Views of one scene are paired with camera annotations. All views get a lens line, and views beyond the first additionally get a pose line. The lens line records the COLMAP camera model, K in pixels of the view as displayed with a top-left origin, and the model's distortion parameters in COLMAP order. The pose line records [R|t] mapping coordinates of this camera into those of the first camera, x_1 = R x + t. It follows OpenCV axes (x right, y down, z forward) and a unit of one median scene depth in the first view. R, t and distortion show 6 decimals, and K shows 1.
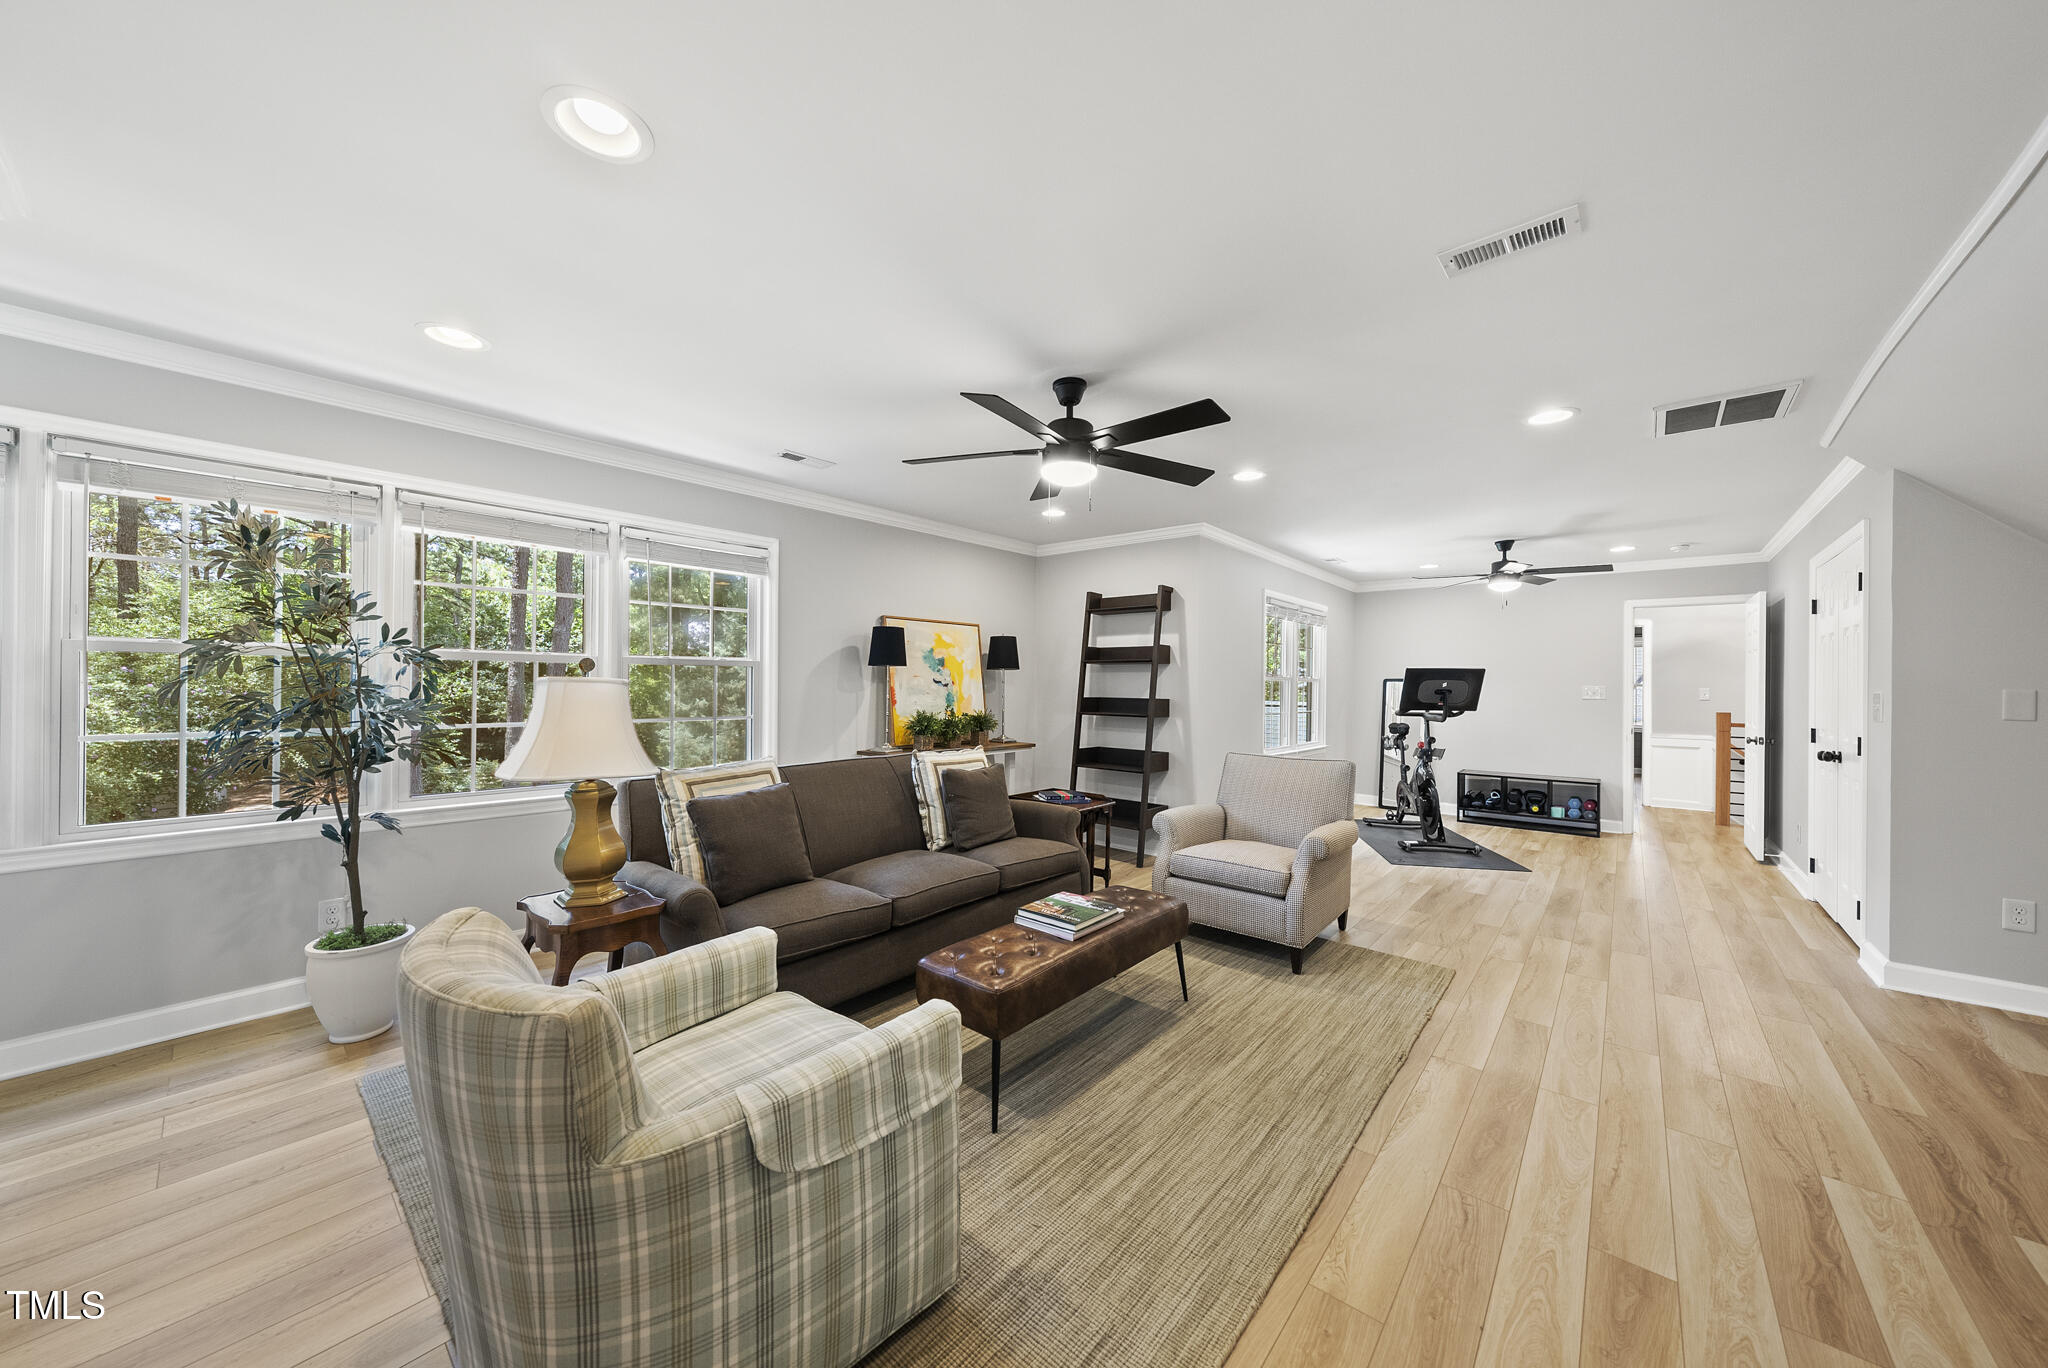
lens RADIAL K [[702.6, 0, 1027.1], [0, 702.6, 686.3], [0, 0, 1]] dist [-0.001452, 0.000014]
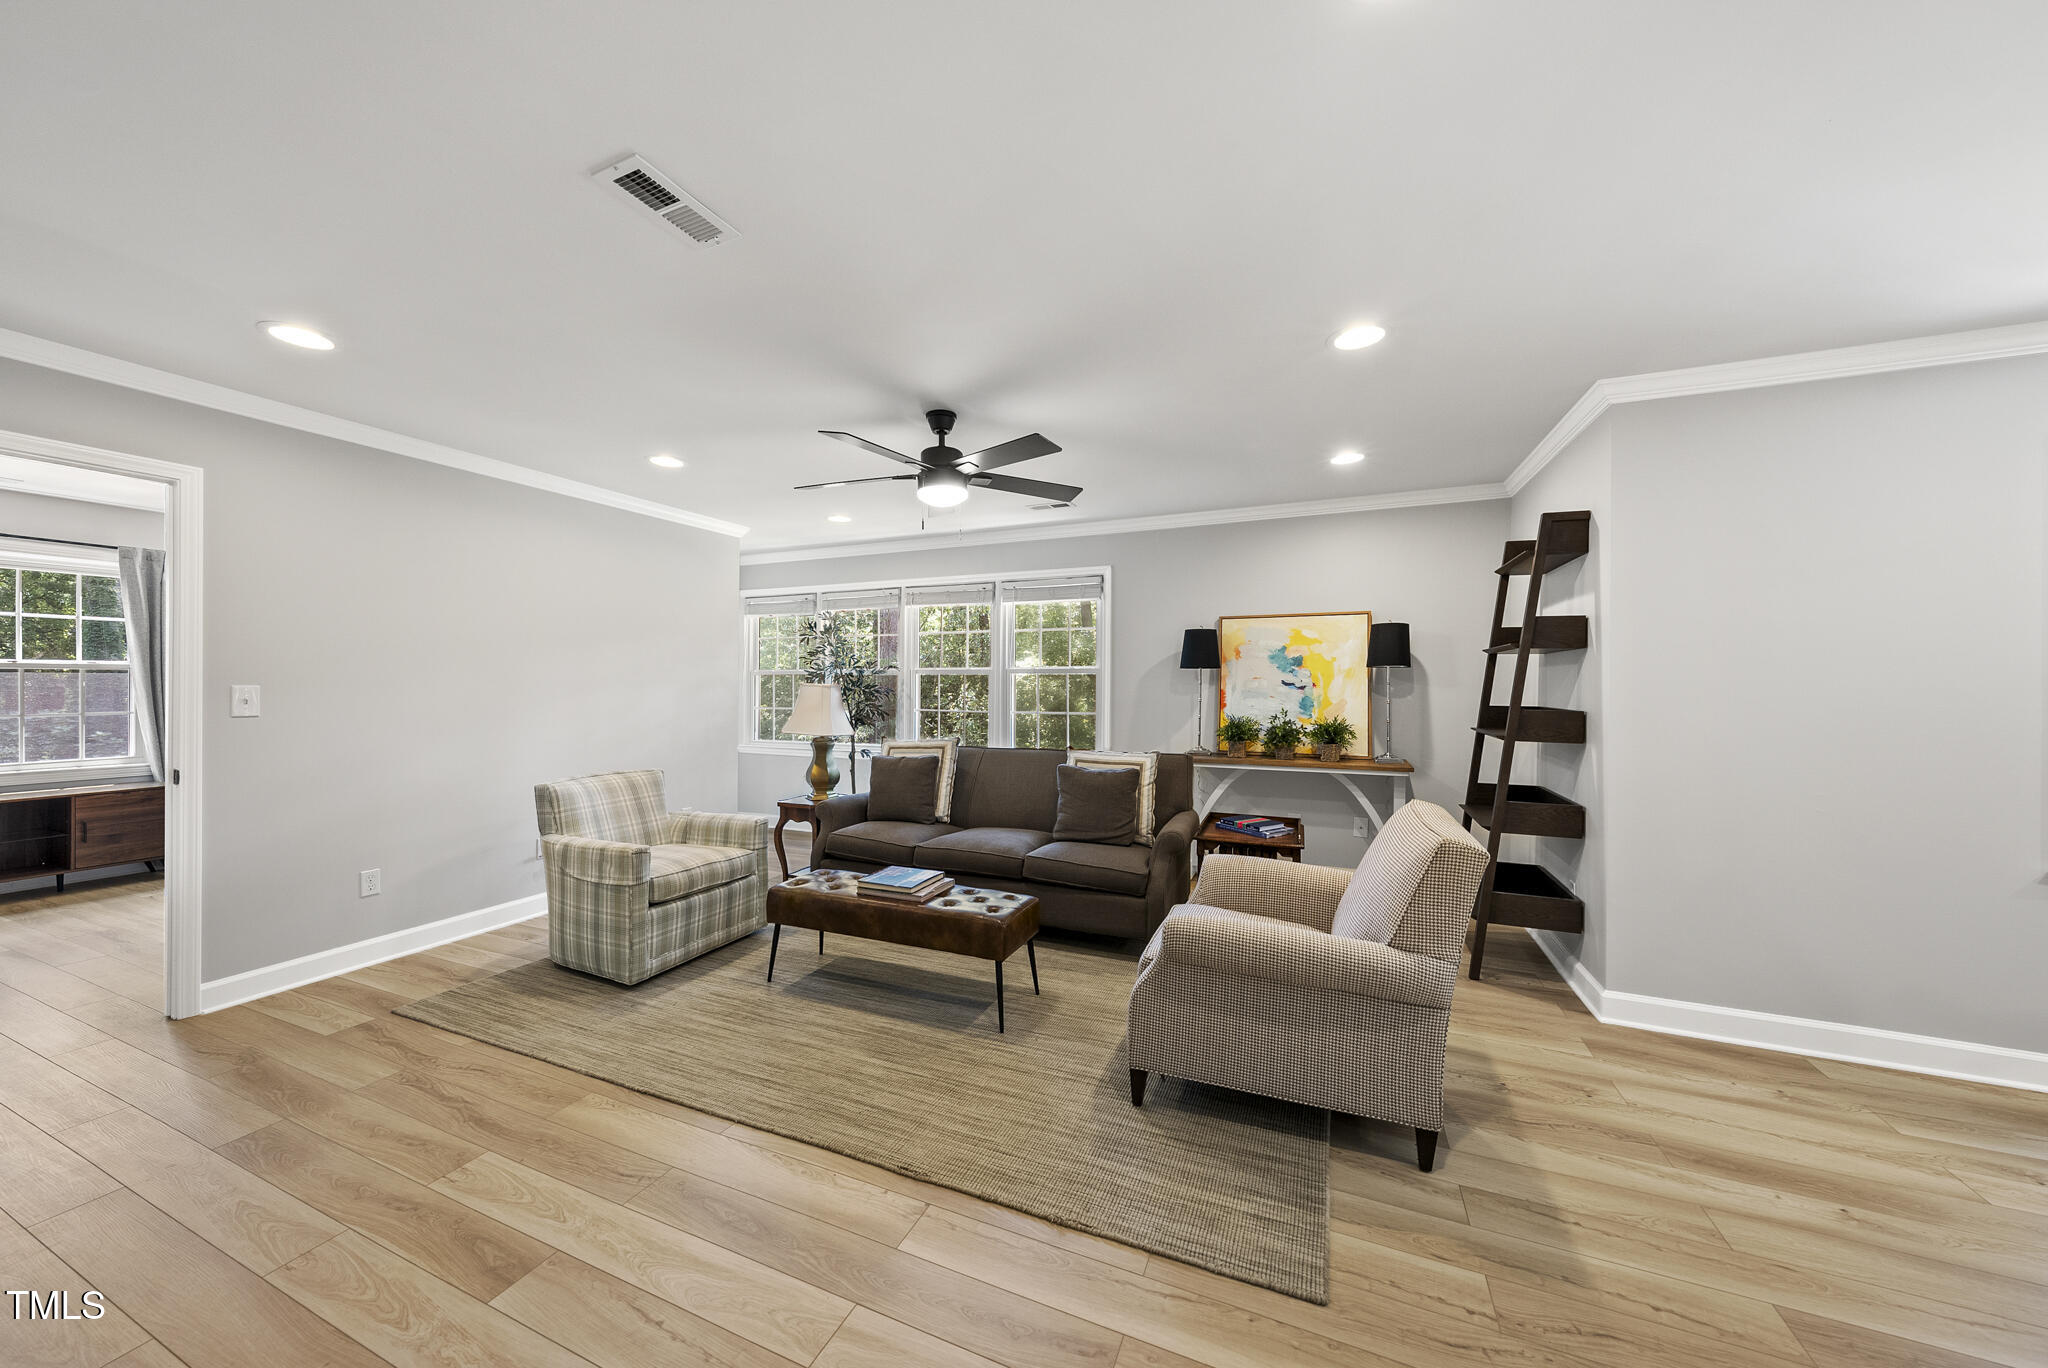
lens RADIAL K [[702.6, 0, 1025.1], [0, 702.6, 688.8], [0, 0, 1]] dist [-0.001452, 0.000014]
pose [[0.301210, -0.002464, -0.953555, 0.738787], [-0.000946, 0.999995, -0.002883, 0.003201], [0.953558, 0.001770, 0.301206, 0.504523]]
